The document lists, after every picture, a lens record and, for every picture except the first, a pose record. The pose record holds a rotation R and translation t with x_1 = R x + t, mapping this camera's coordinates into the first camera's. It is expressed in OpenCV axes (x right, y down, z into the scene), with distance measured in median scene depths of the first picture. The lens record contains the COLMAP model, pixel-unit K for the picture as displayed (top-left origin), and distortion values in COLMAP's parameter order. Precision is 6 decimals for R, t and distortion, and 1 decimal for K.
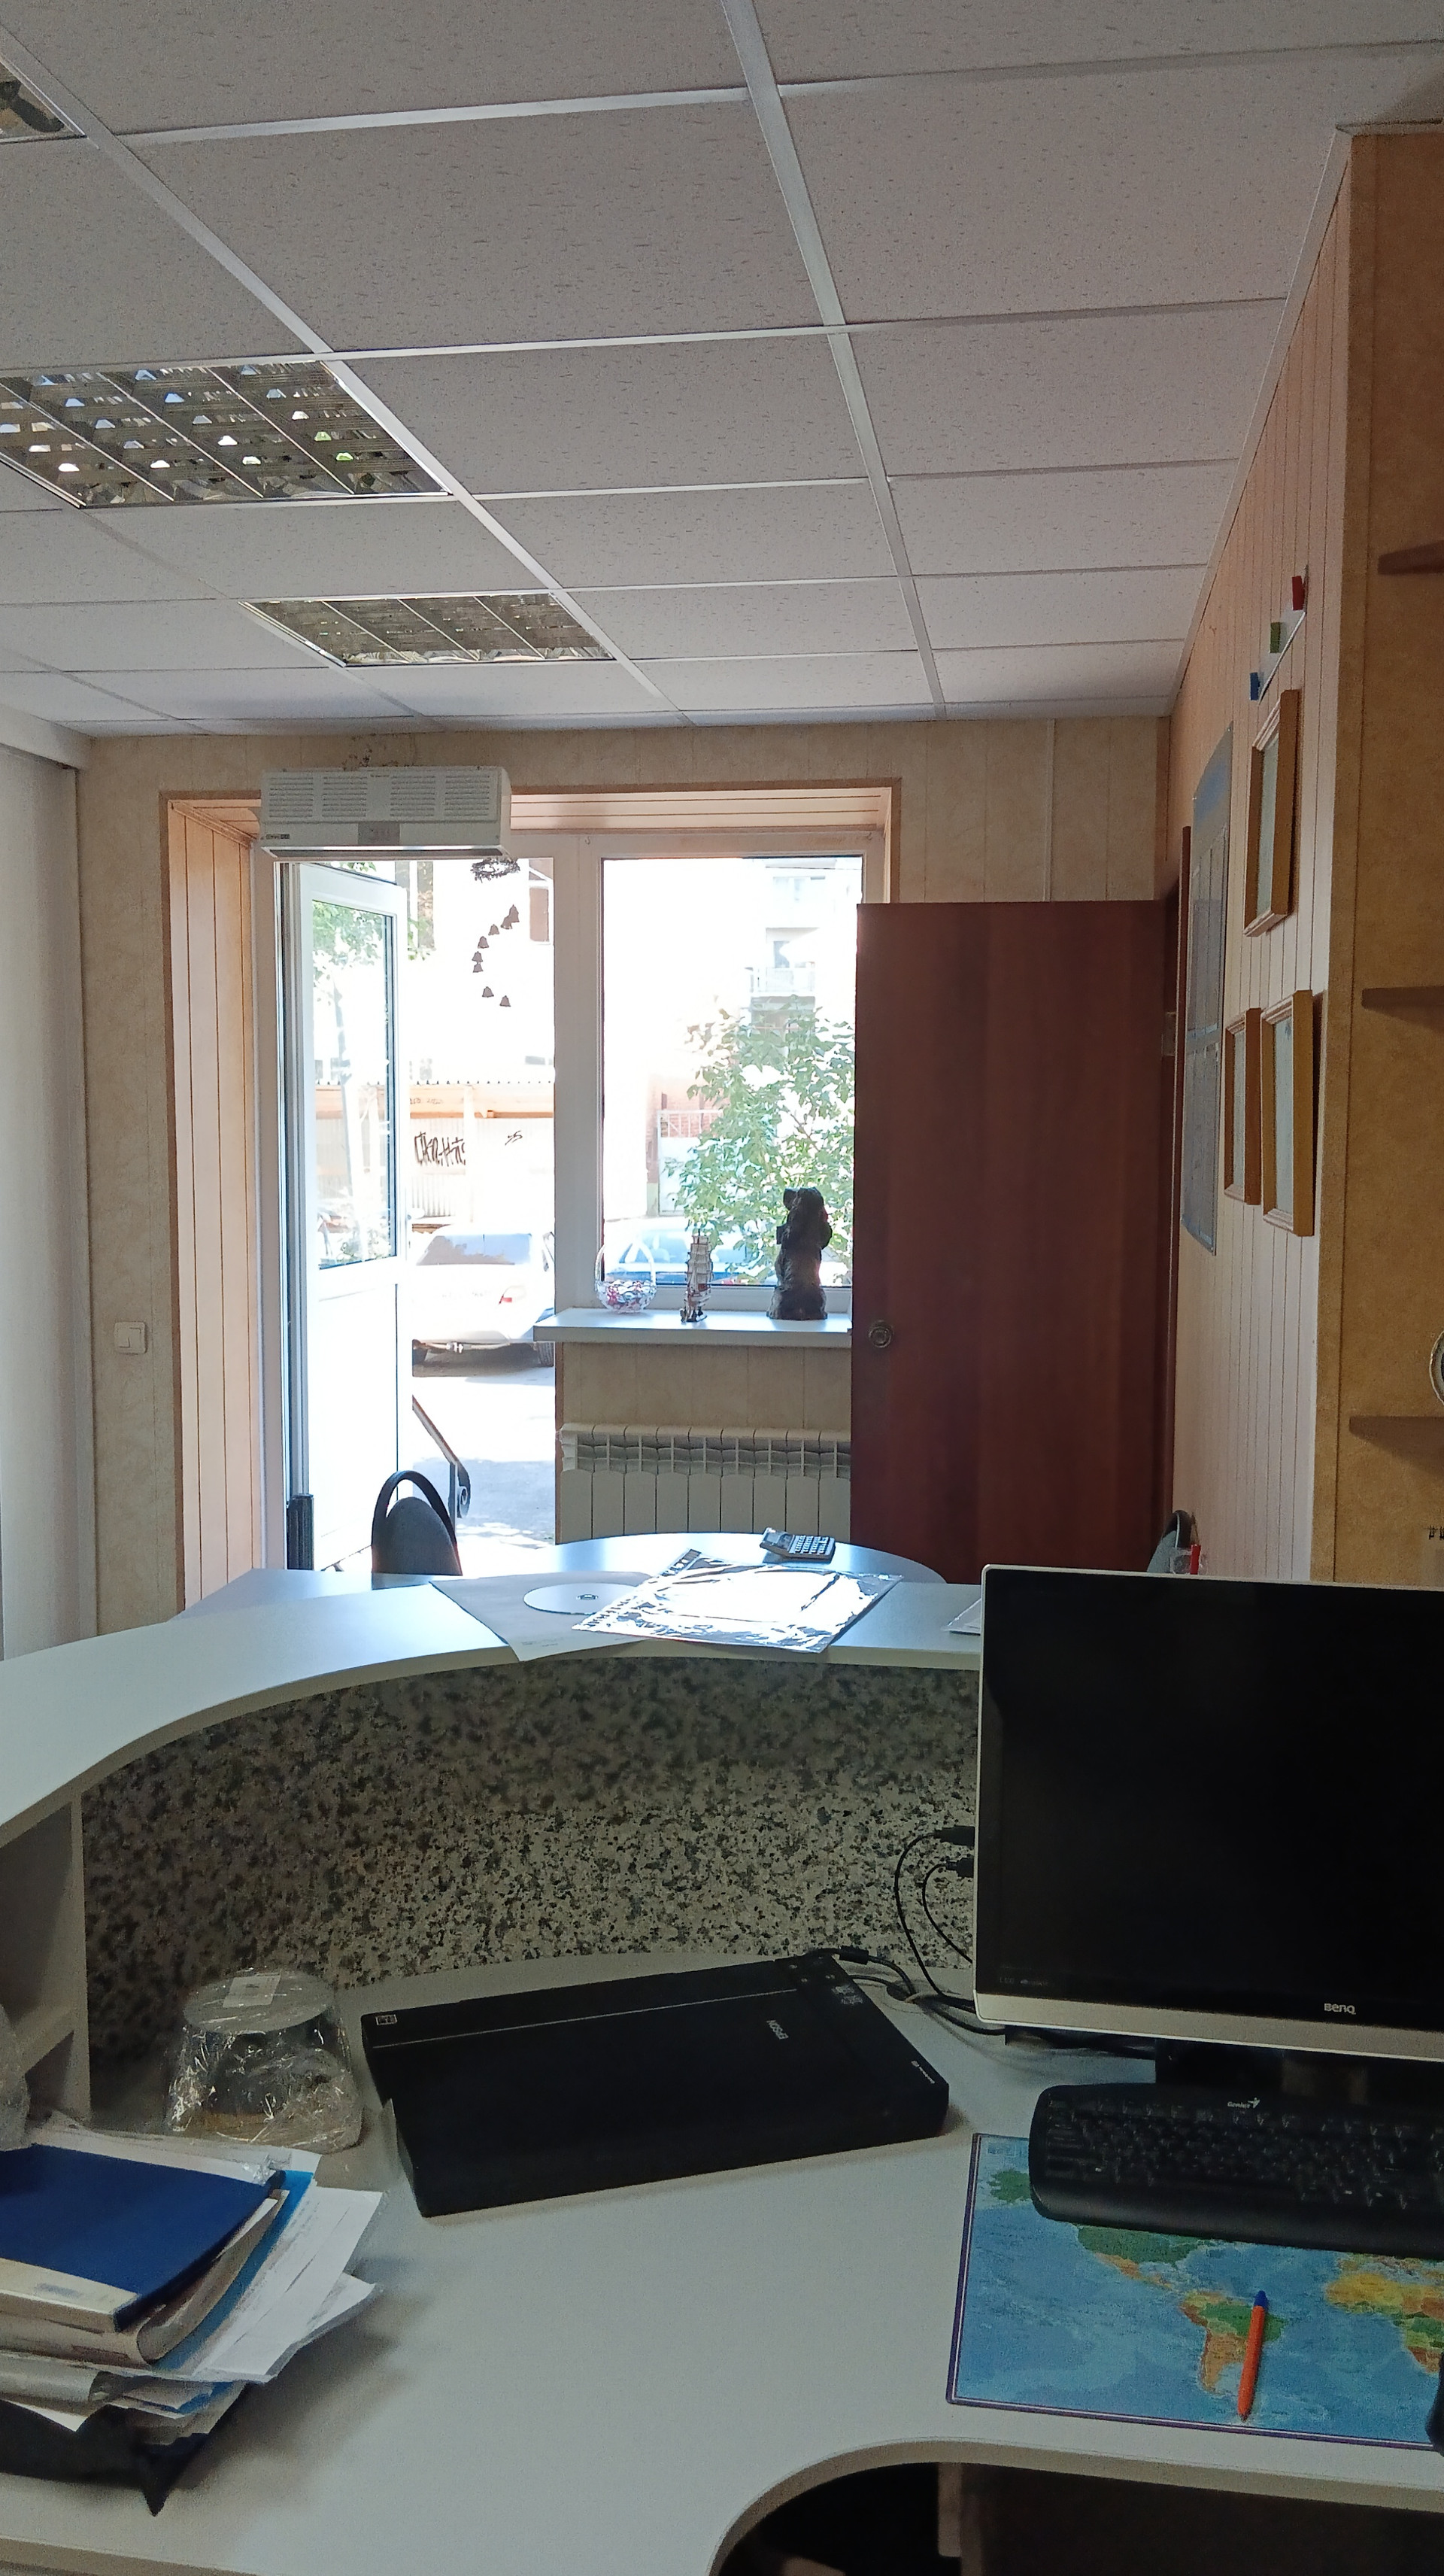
lens RADIAL K [[2111.9, 0, 722.2], [0, 2111.9, 1288.1], [0, 0, 1]] dist [0.014564, -0.047859]
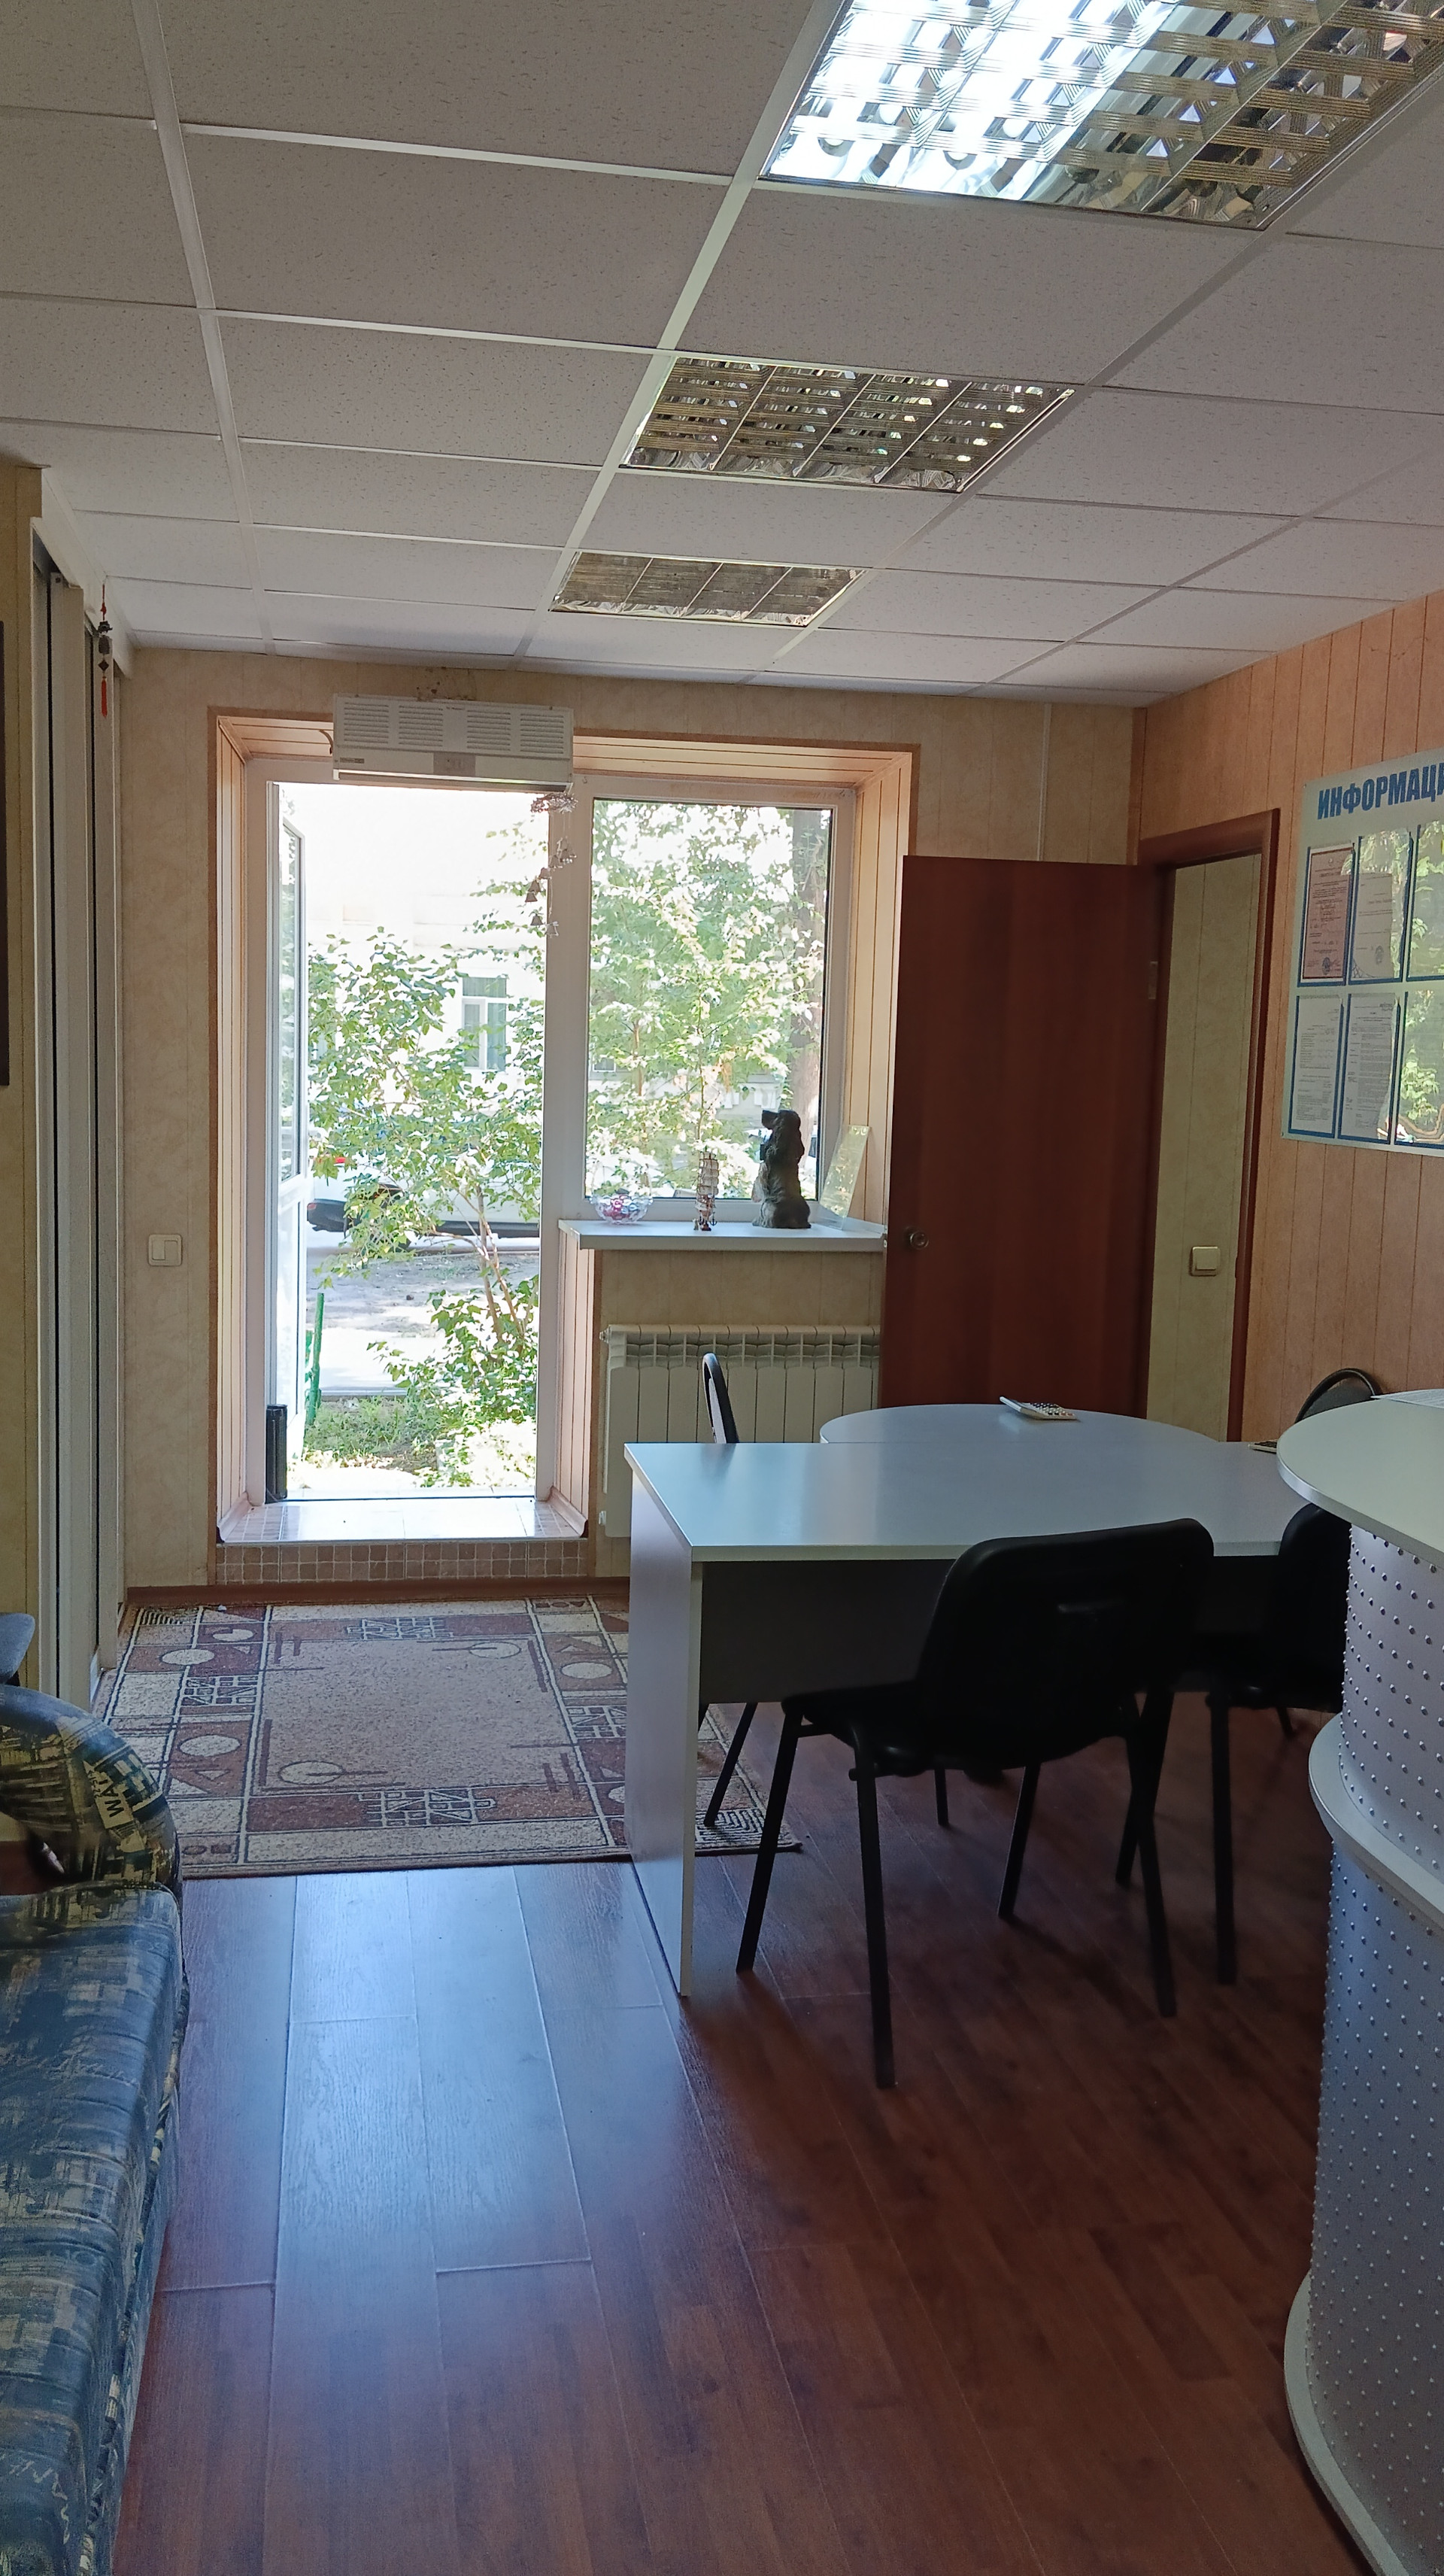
lens RADIAL K [[2111.9, 0, 717.7], [0, 2111.9, 1292.0], [0, 0, 1]] dist [0.014564, -0.047859]
pose [[0.946200, -0.015627, 0.323204, -0.366494], [0.005830, 0.999494, 0.031259, 0.013759], [-0.323529, -0.027694, 0.945813, -0.038065]]
